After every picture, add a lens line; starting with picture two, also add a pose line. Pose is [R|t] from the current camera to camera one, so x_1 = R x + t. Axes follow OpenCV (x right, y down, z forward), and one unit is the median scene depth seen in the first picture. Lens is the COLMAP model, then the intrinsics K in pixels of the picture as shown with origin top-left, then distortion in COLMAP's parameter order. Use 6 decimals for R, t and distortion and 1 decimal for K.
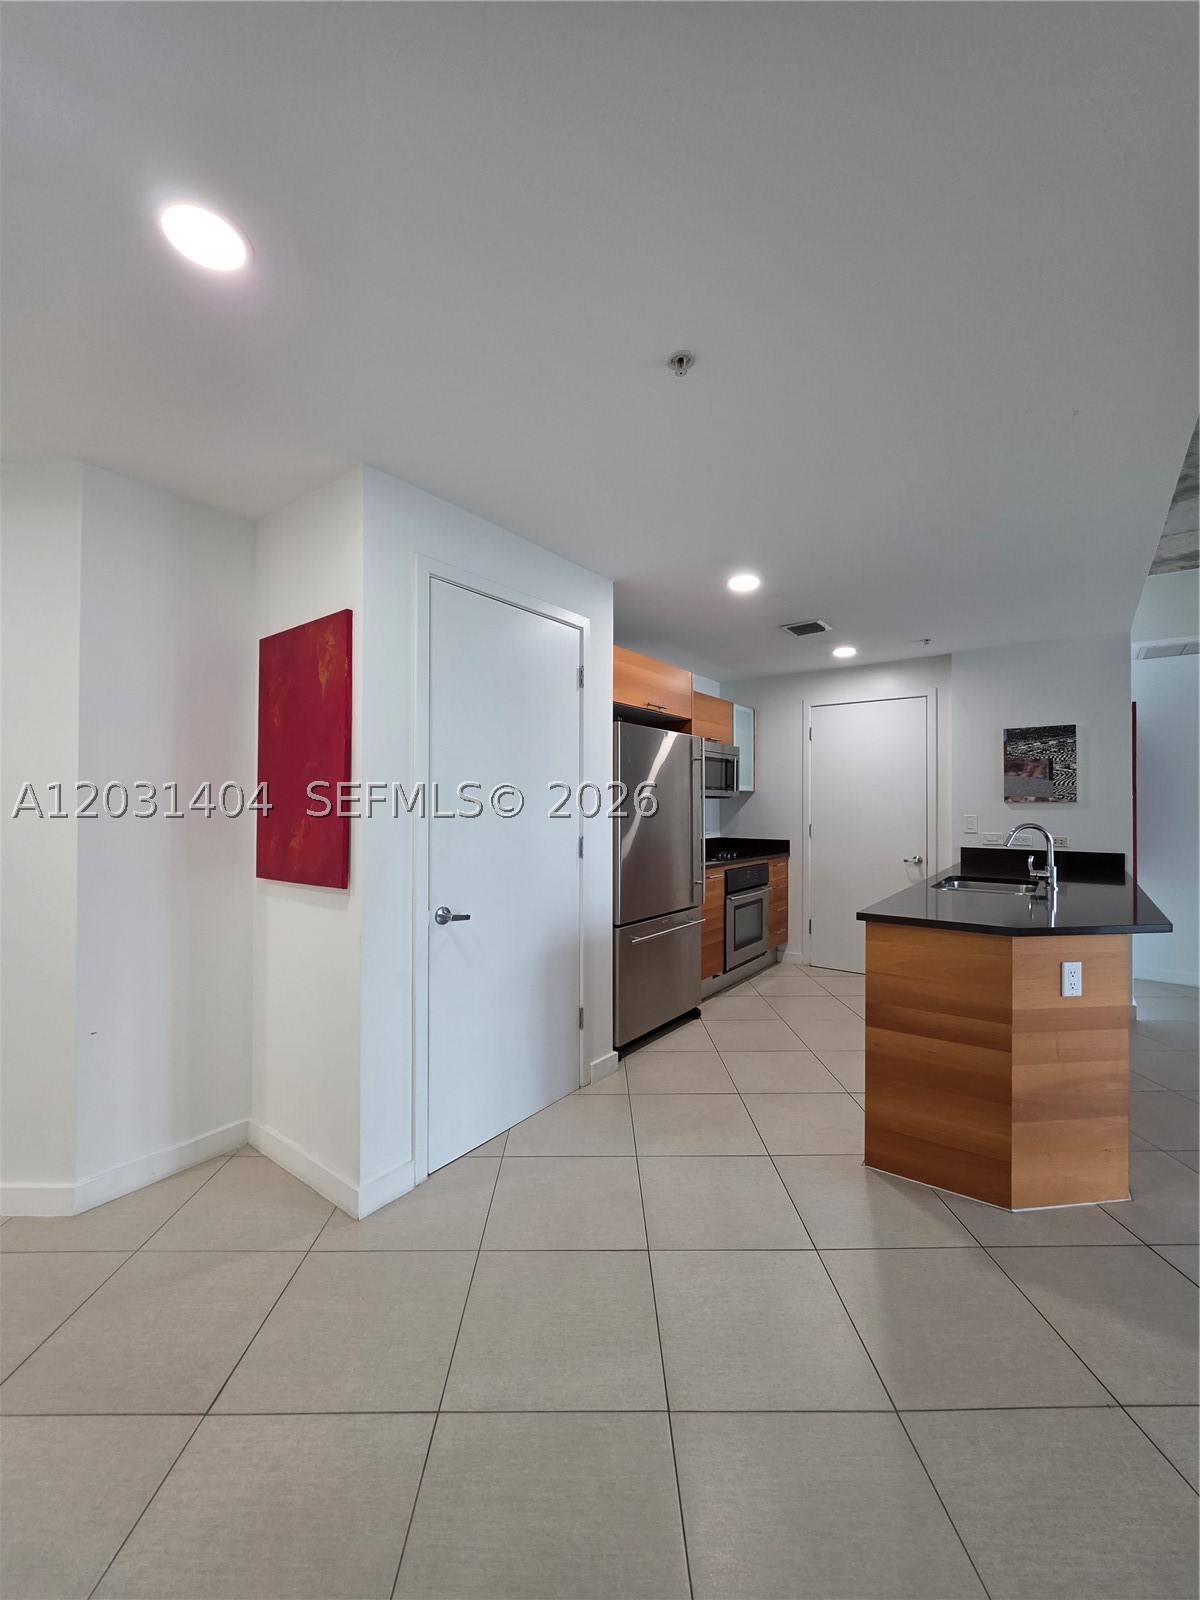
lens RADIAL K [[639.7, 0, 601.2], [0, 639.7, 797.8], [0, 0, 1]] dist [-0.001987, 0.001773]
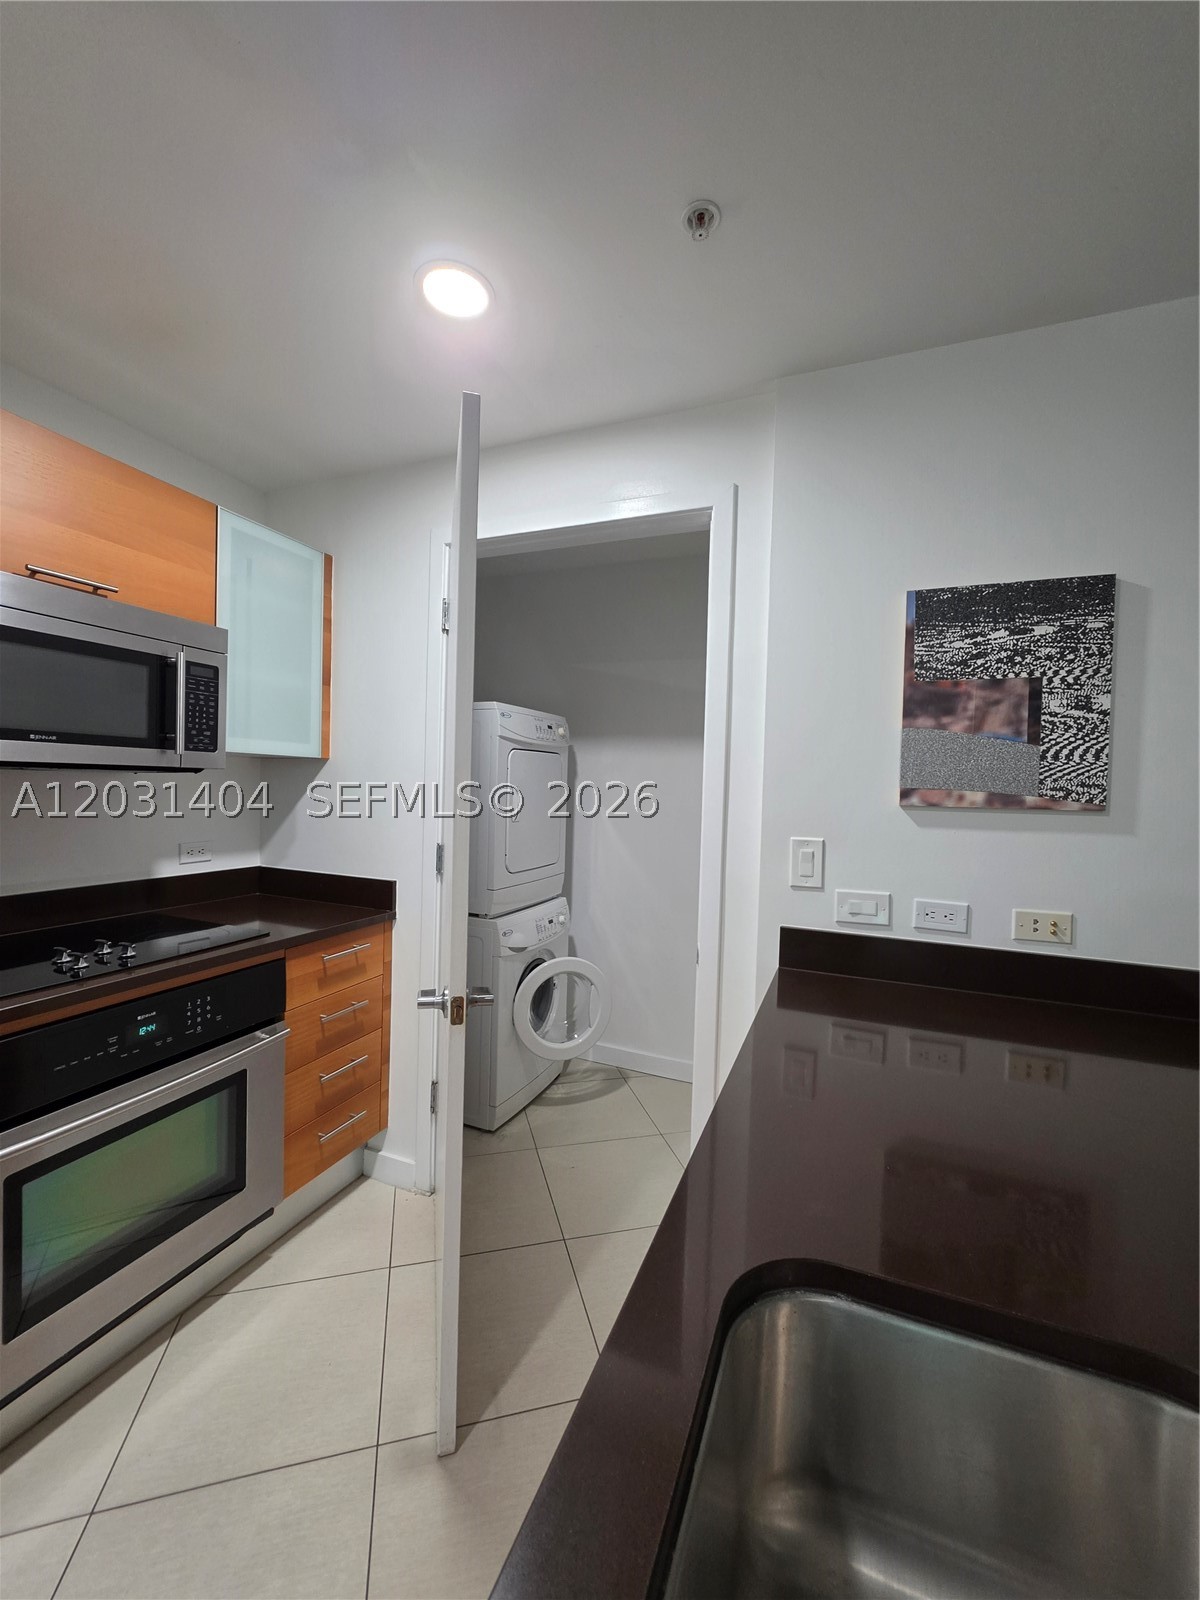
lens RADIAL K [[639.7, 0, 603.9], [0, 639.7, 799.2], [0, 0, 1]] dist [-0.001987, 0.001773]
pose [[0.968150, 0.018543, 0.249685, 0.522189], [-0.028094, 0.999001, 0.034742, -0.004971], [-0.248791, -0.040651, 0.967704, 0.946590]]
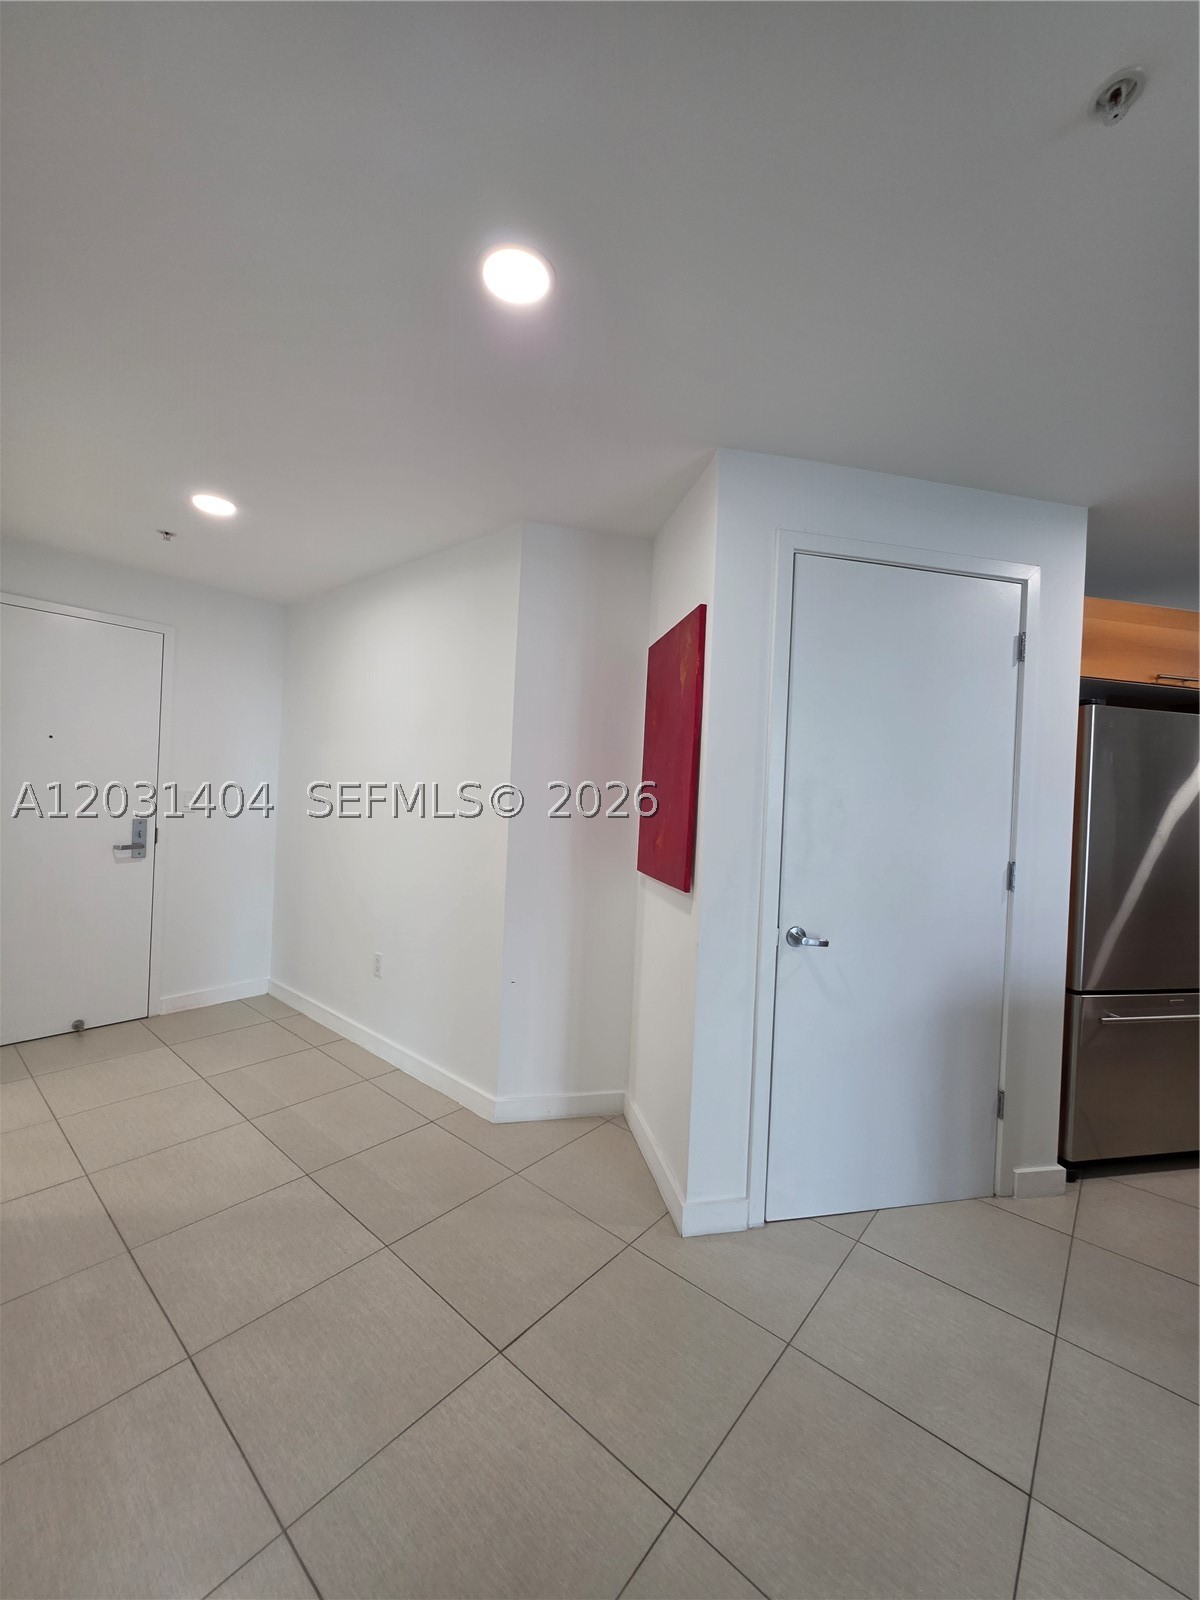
lens RADIAL K [[639.7, 0, 603.4], [0, 639.7, 799.5], [0, 0, 1]] dist [-0.001987, 0.001773]
pose [[0.753550, 0.035913, -0.656408, 0.089975], [-0.034949, 0.999283, 0.014550, -0.006181], [0.656460, 0.011976, 0.754265, 0.117144]]
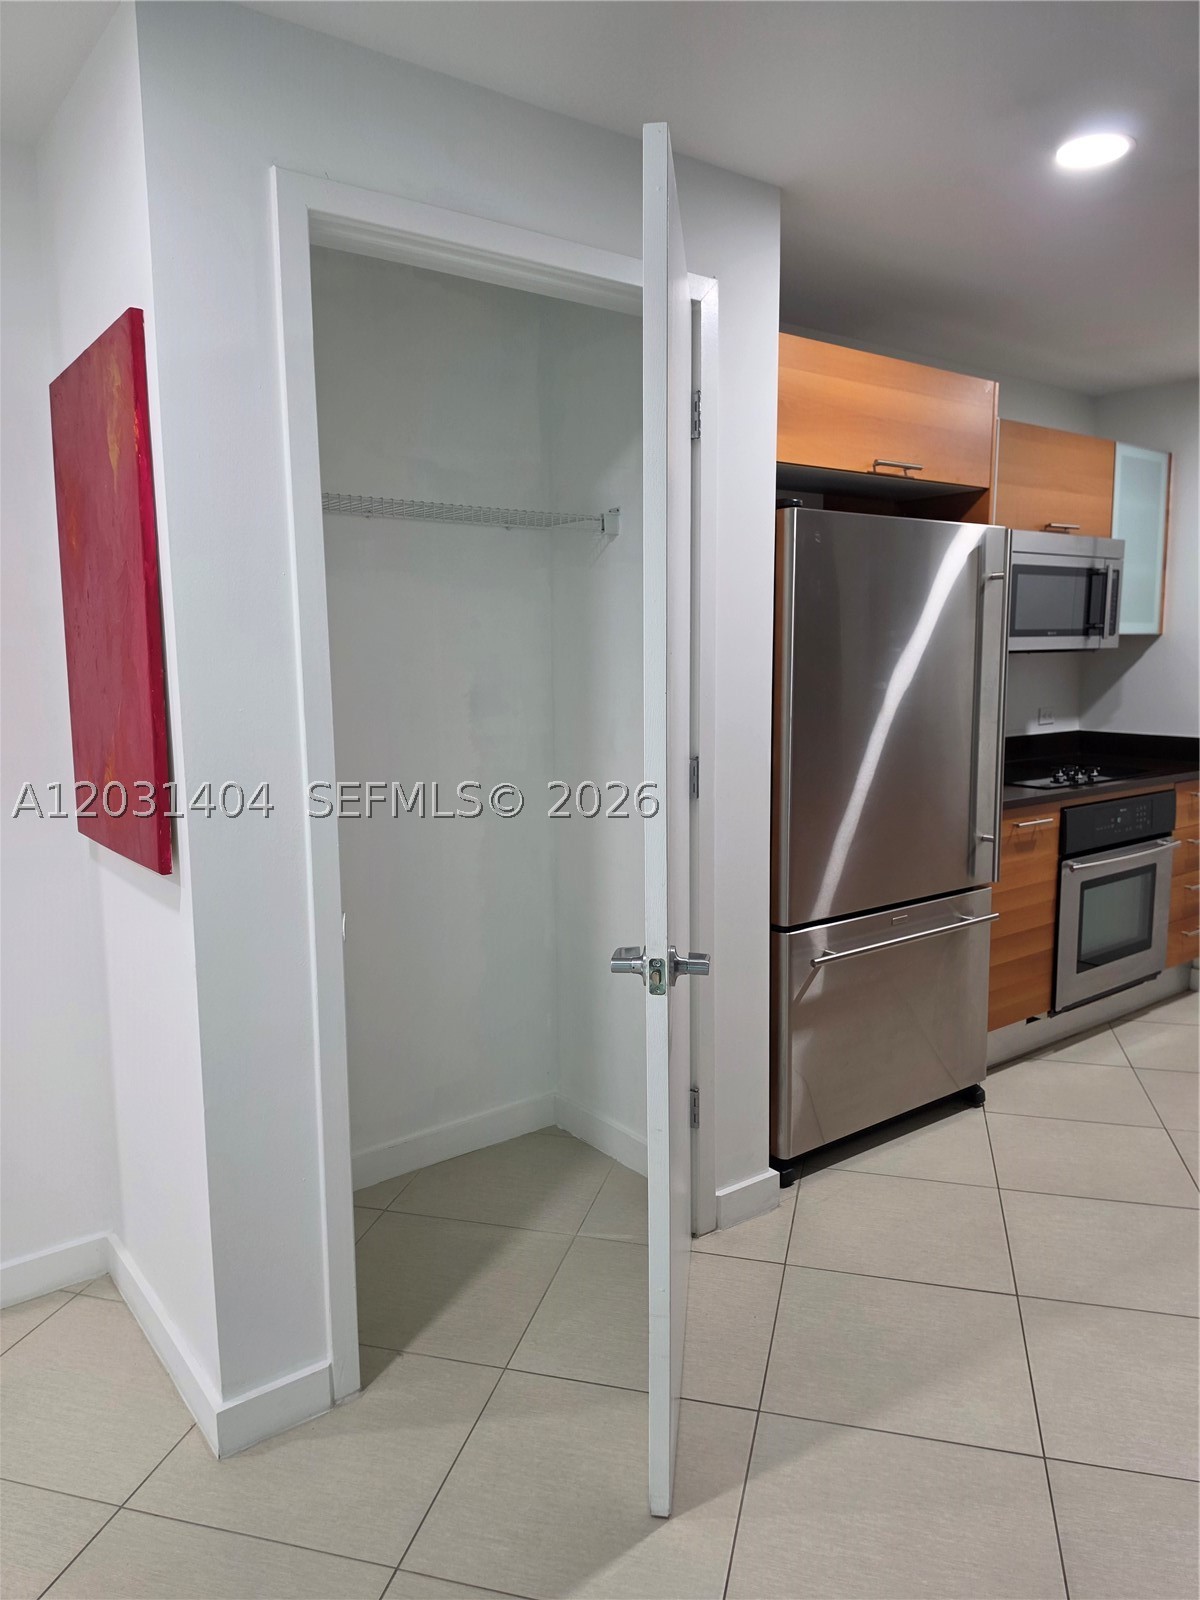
lens RADIAL K [[1106.9, 0, 602.4], [0, 1106.9, 798.6], [0, 0, 1]] dist [0.037870, -0.017441]
pose [[0.961420, 0.024939, -0.273951, 0.124368], [0.016321, 0.988956, 0.147305, -0.030417], [0.274599, -0.146093, 0.950396, 0.156995]]
